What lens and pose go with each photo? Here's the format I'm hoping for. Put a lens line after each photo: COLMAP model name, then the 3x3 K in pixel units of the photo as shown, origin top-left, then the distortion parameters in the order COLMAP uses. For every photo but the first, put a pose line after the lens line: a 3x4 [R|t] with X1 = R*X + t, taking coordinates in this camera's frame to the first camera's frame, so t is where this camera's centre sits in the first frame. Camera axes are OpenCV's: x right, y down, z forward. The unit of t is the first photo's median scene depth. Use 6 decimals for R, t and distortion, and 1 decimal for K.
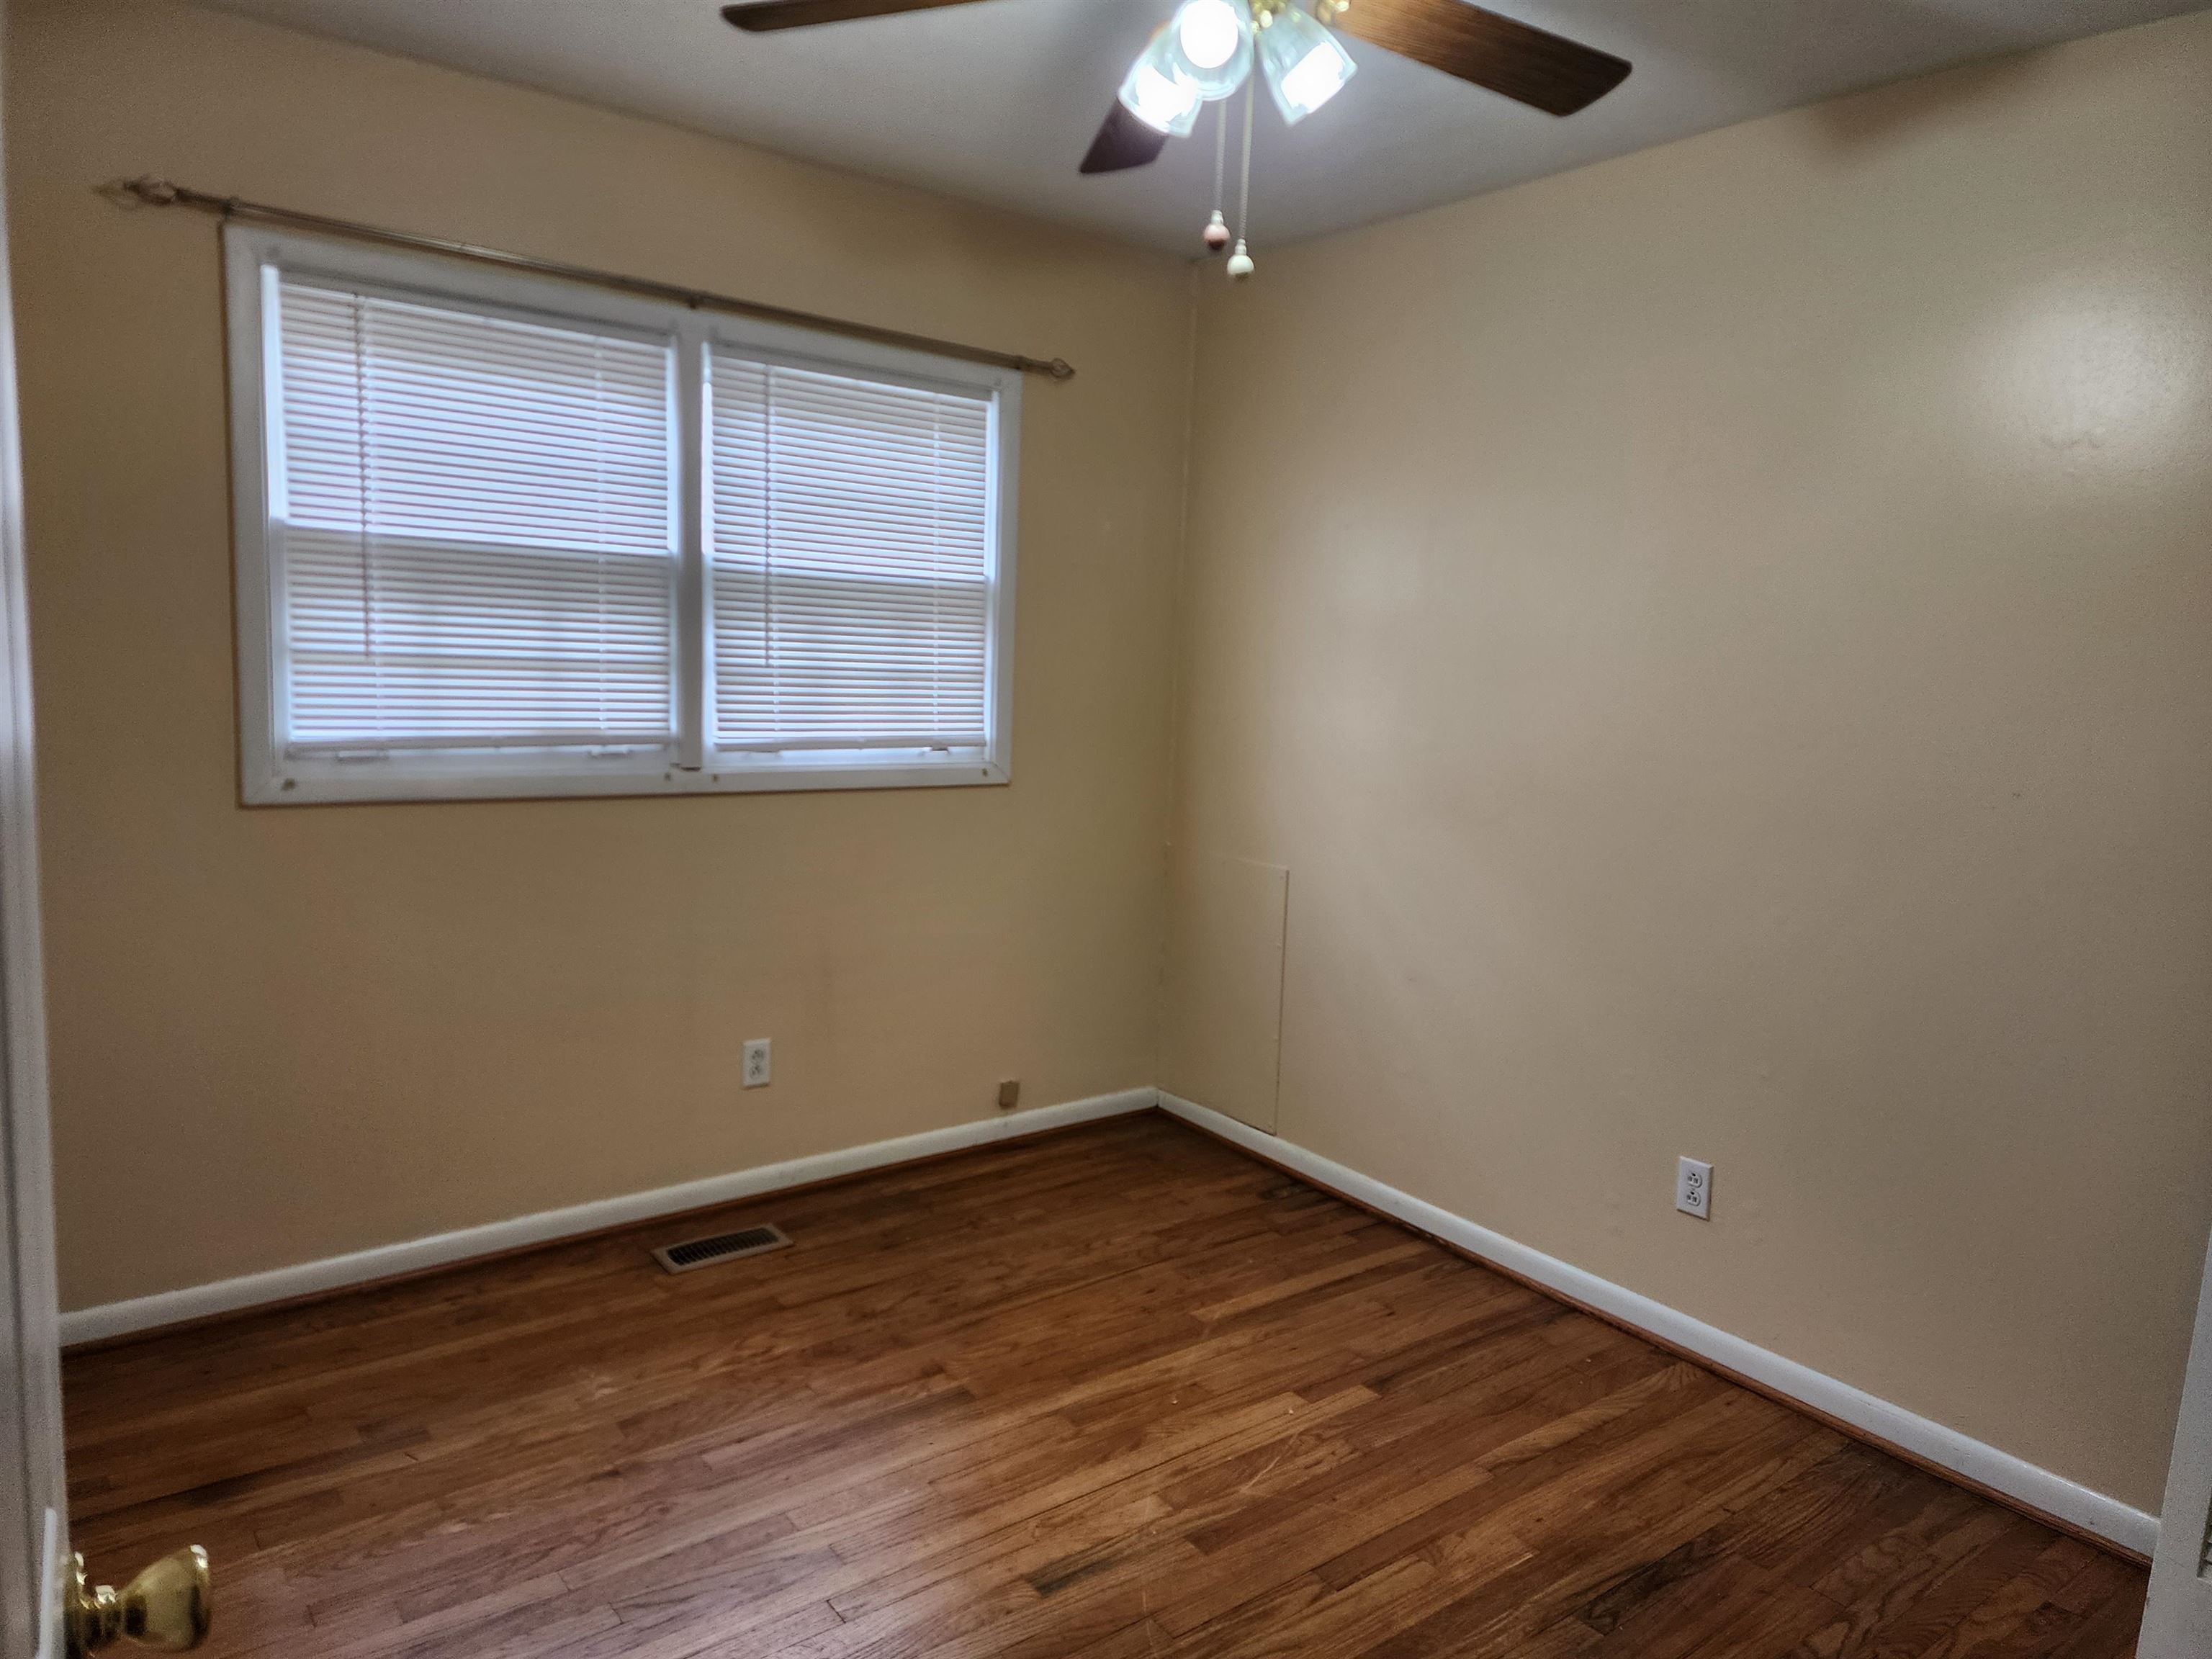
lens RADIAL K [[1457.1, 0, 1103.1], [0, 1457.1, 826.0], [0, 0, 1]] dist [0.125088, -0.119125]
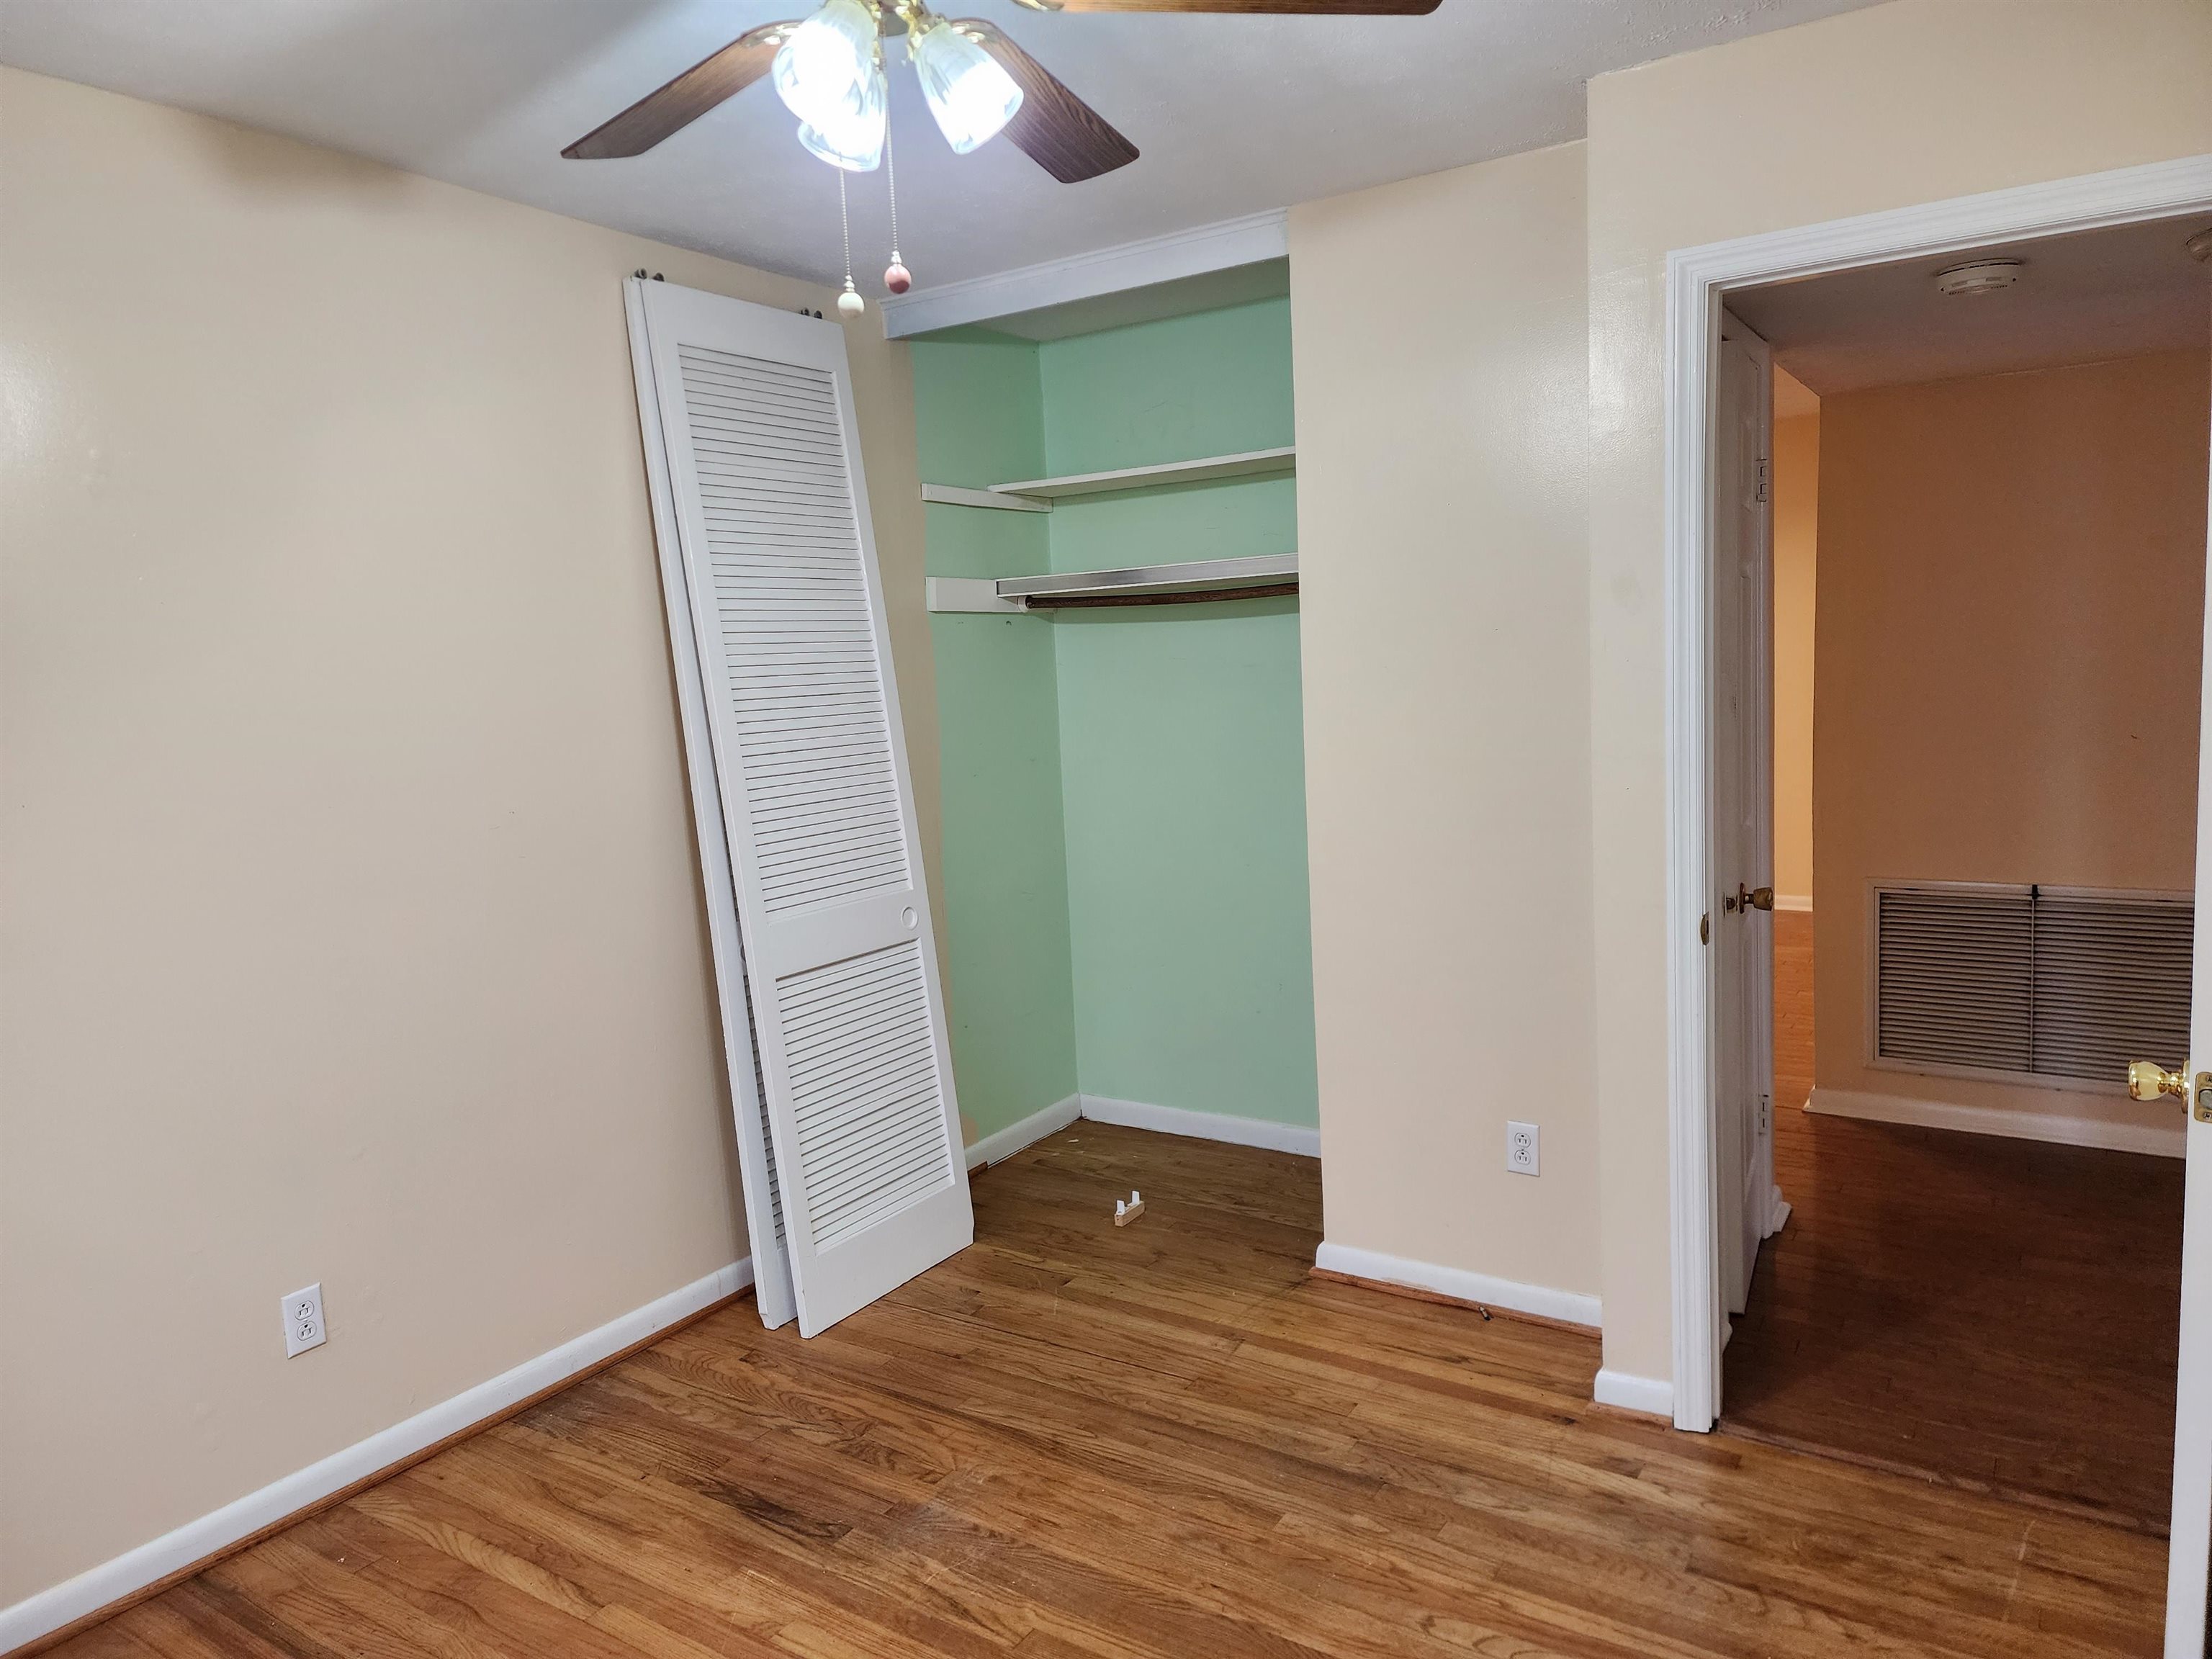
lens RADIAL K [[1457.1, 0, 1103.1], [0, 1457.1, 826.0], [0, 0, 1]] dist [0.125088, -0.119125]
pose [[-0.323578, -0.137513, 0.936156, -0.638456], [0.148176, 0.969812, 0.193673, -0.165594], [-0.934527, 0.201384, -0.293433, 0.889711]]
